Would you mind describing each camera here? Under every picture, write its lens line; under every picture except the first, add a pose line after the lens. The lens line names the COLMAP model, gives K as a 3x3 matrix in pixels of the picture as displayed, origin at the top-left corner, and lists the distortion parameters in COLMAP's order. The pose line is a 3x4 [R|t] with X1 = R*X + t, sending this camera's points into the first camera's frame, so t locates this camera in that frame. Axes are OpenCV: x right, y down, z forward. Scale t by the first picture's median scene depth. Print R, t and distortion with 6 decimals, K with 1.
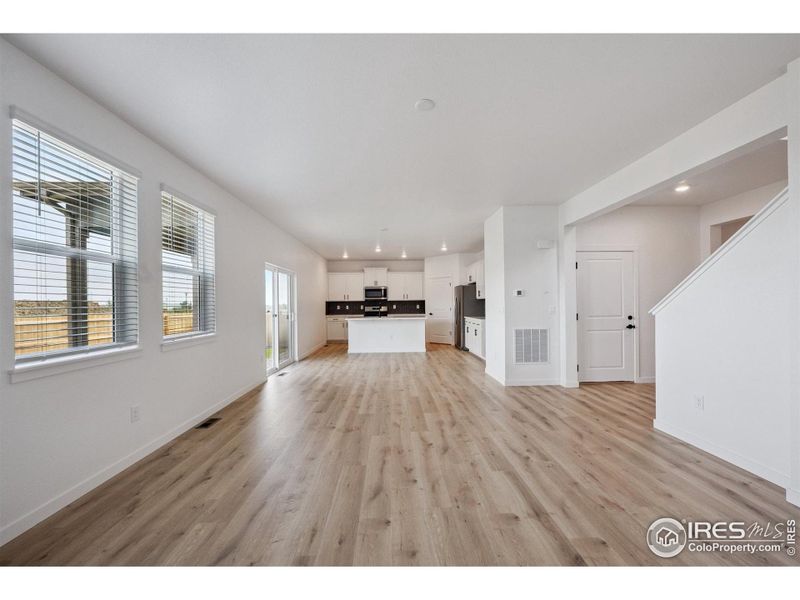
lens RADIAL K [[328.2, 0, 403.9], [0, 328.2, 304.6], [0, 0, 1]] dist [-0.001286, -0.000662]
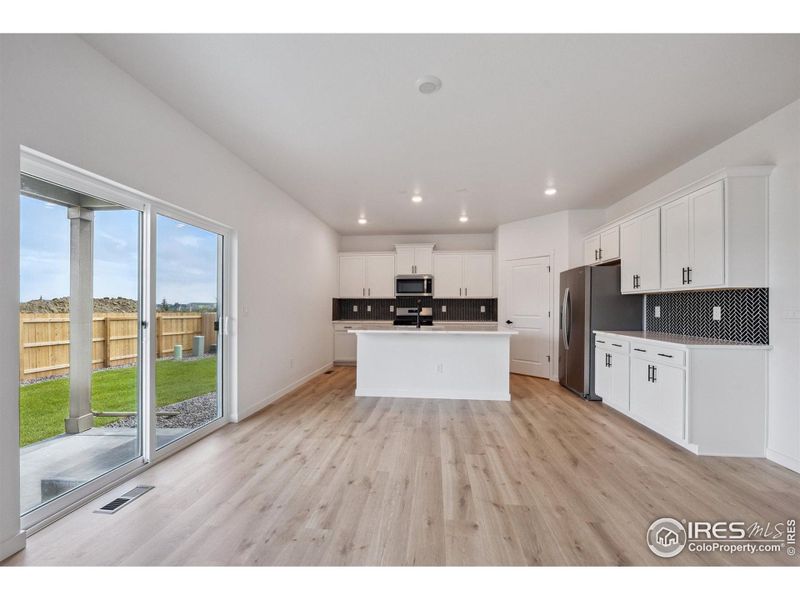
lens RADIAL K [[328.2, 0, 404.6], [0, 328.2, 306.9], [0, 0, 1]] dist [-0.001286, -0.000662]
pose [[0.991147, 0.012887, -0.132144, -0.026832], [-0.013112, 0.999914, -0.000832, 0.006259], [0.132122, 0.002557, 0.991230, 0.486843]]
